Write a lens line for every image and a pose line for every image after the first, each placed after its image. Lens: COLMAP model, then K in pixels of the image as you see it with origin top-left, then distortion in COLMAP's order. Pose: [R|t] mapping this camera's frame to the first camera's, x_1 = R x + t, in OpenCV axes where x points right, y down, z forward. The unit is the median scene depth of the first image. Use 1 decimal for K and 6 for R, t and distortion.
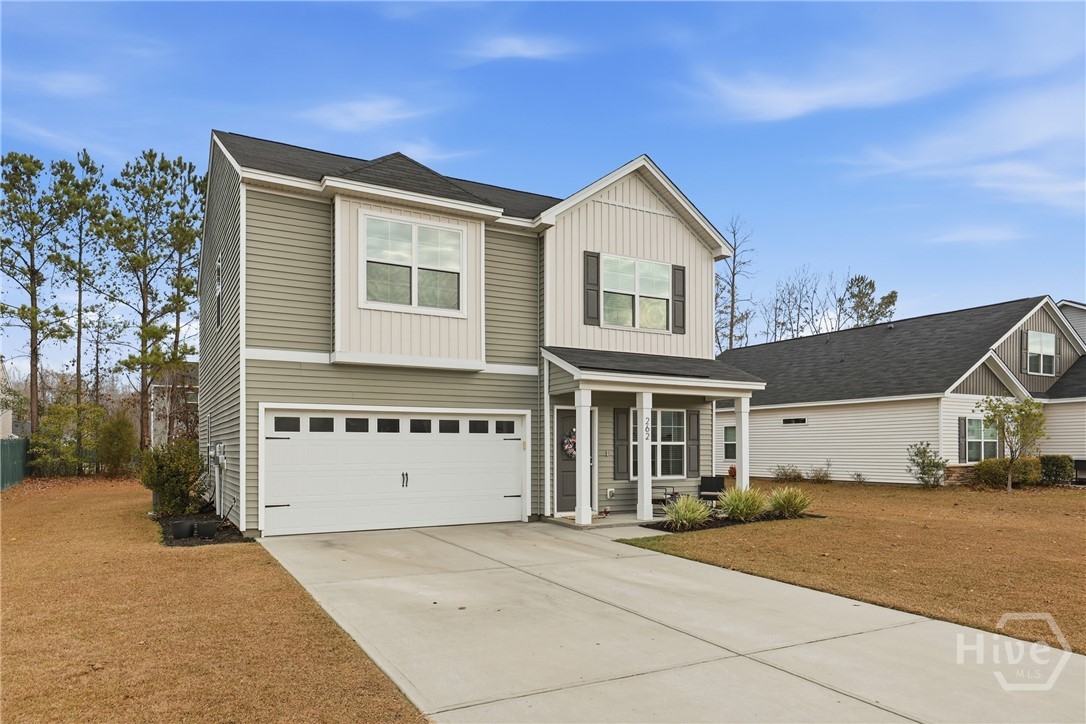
lens RADIAL K [[690.4, 0, 518.3], [0, 690.4, 435.6], [0, 0, 1]] dist [0.002324, 0.000646]
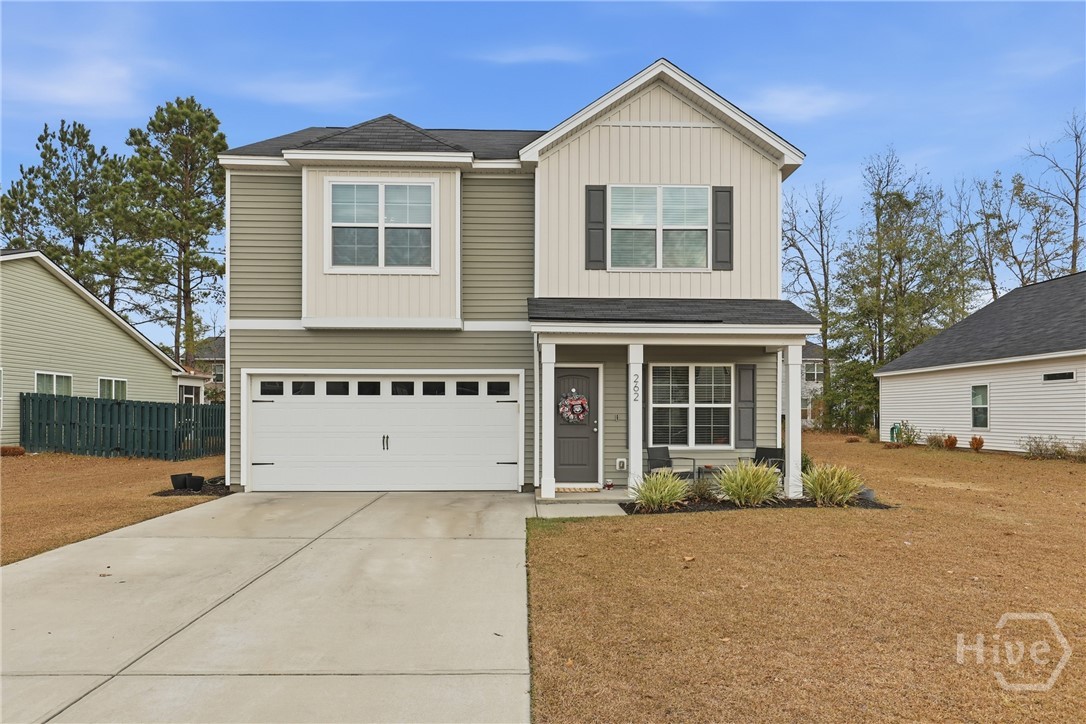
lens RADIAL K [[670.6, 0, 544.4], [0, 670.6, 405.0], [0, 0, 1]] dist [0.001304, 0.000155]
pose [[0.893225, -0.003171, -0.449600, 0.449538], [0.005474, 0.999978, 0.003823, 0.007147], [0.449577, -0.005876, 0.893222, 0.227310]]
